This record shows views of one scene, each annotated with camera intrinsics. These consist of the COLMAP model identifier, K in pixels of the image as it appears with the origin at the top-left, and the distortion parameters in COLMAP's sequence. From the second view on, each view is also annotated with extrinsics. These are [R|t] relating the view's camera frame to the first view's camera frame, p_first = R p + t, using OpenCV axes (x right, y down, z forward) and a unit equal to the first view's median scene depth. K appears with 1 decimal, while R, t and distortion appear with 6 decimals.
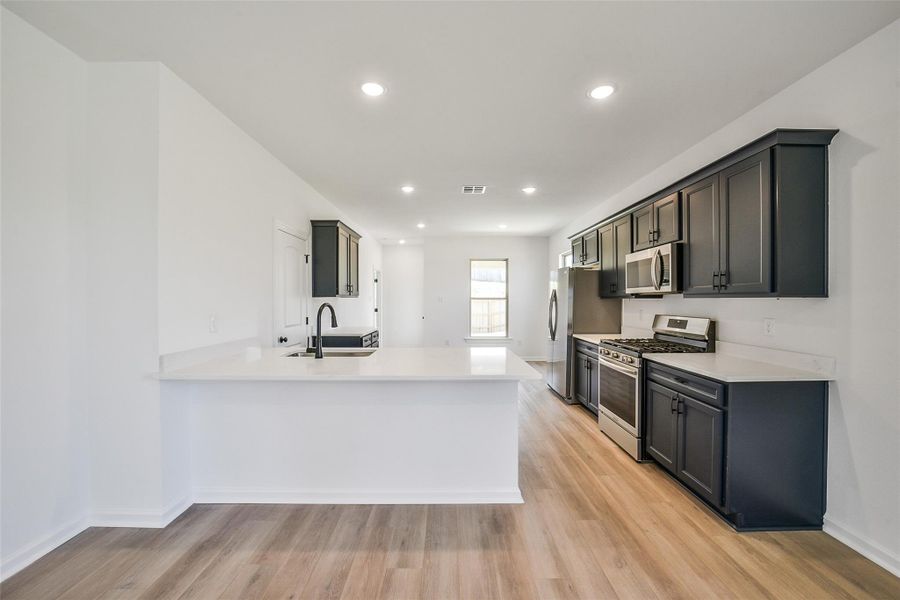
lens RADIAL K [[340.0, 0, 452.0], [0, 340.0, 302.1], [0, 0, 1]] dist [-0.022566, 0.000049]
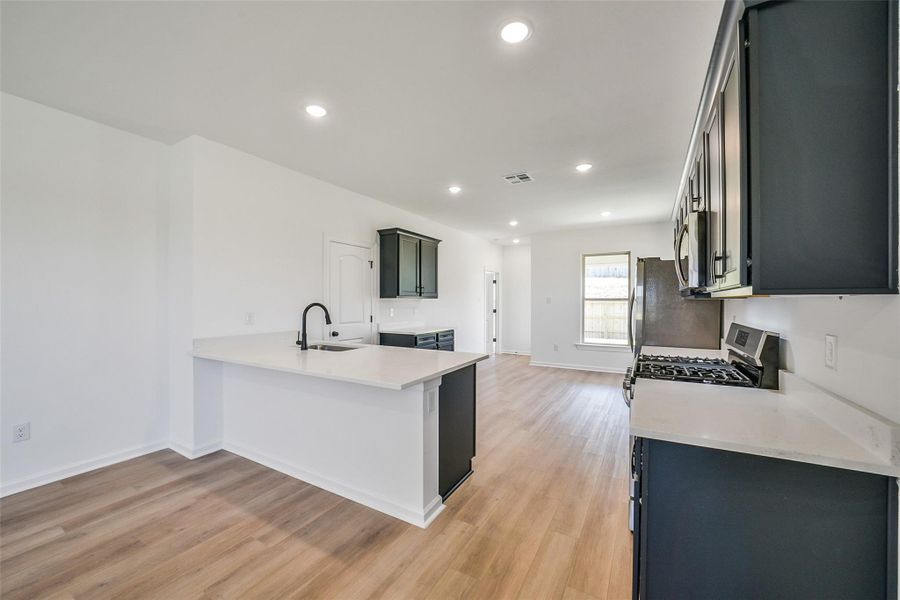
lens RADIAL K [[340.0, 0, 452.0], [0, 340.0, 302.1], [0, 0, 1]] dist [-0.022566, 0.000049]
pose [[0.869362, 0.003099, -0.494166, 0.357138], [-0.005001, 0.999984, -0.002526, 0.000548], [0.494150, 0.004668, 0.869364, 0.131706]]
